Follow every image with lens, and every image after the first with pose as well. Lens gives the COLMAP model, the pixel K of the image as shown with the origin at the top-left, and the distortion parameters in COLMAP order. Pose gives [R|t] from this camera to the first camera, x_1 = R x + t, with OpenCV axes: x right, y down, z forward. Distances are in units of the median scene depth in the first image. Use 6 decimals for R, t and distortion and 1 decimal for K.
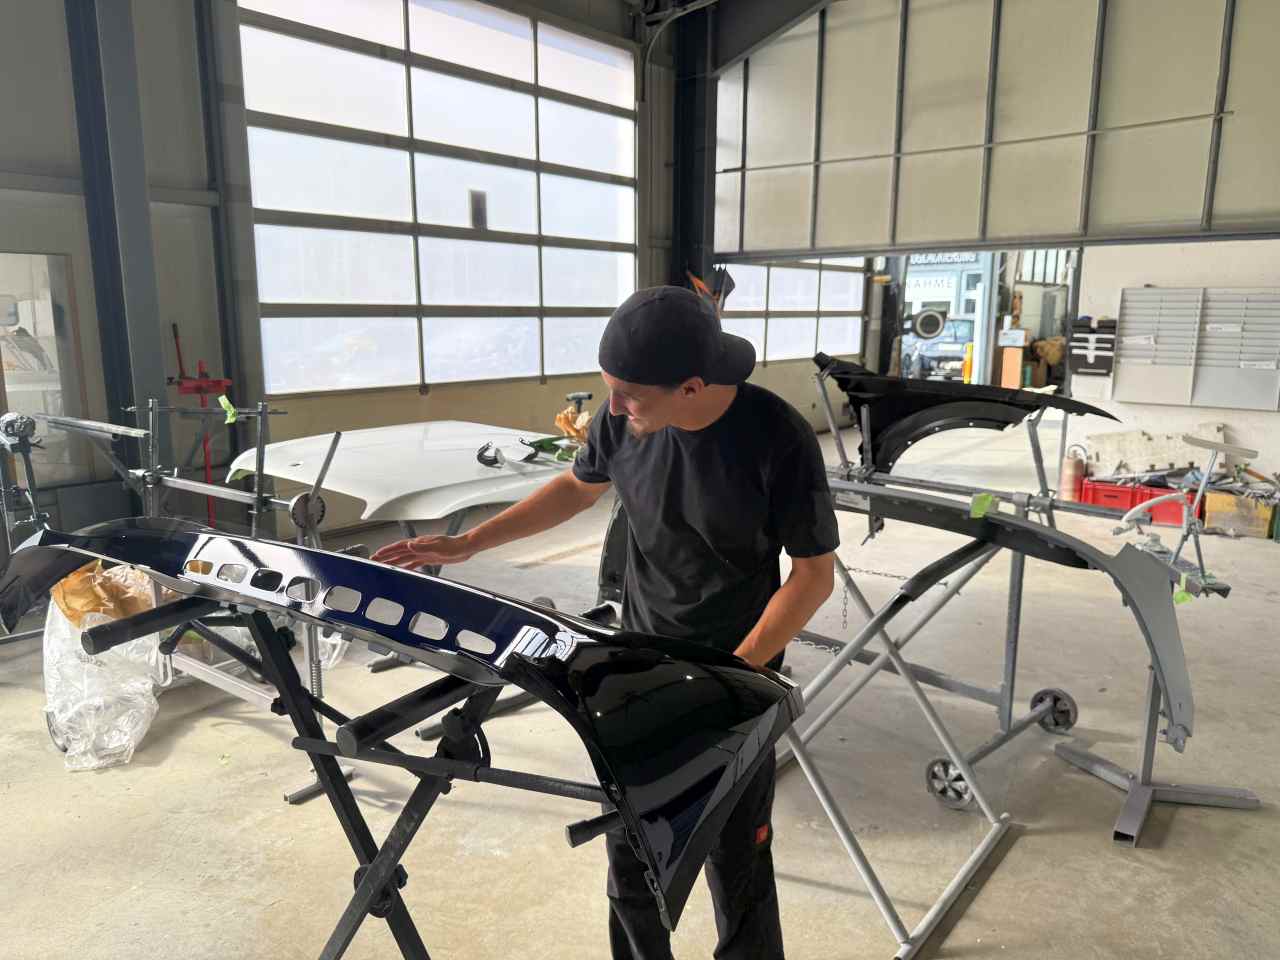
lens RADIAL K [[919.3, 0, 651.1], [0, 919.3, 483.8], [0, 0, 1]] dist [0.068554, -0.085936]
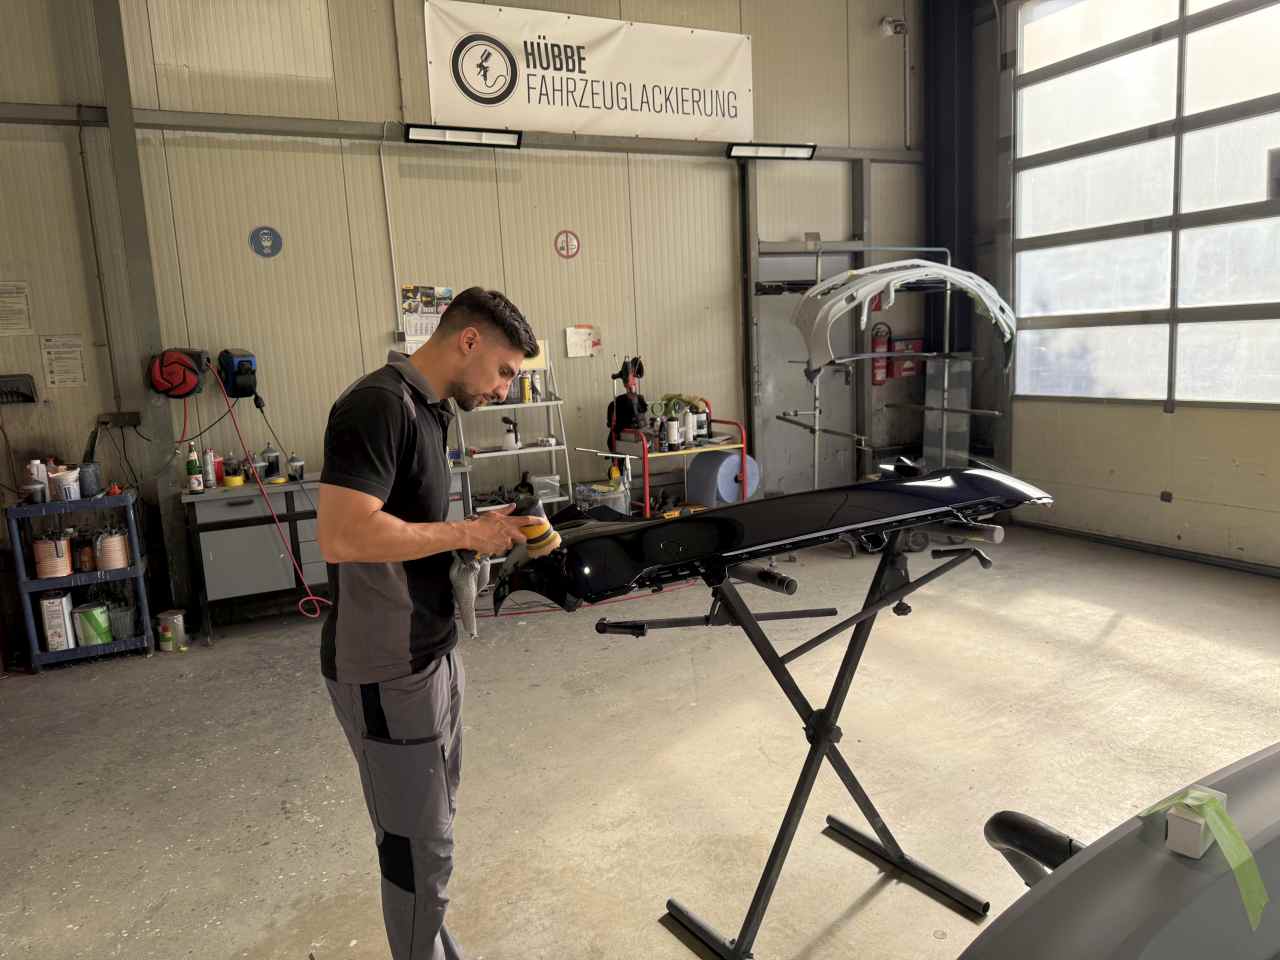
lens RADIAL K [[919.3, 0, 651.1], [0, 919.3, 483.8], [0, 0, 1]] dist [0.068554, -0.085936]
pose [[-0.428850, 0.149889, -0.890854, 0.782497], [-0.129347, 0.965790, 0.224763, -0.173806], [0.894068, 0.211619, -0.394792, 0.974775]]
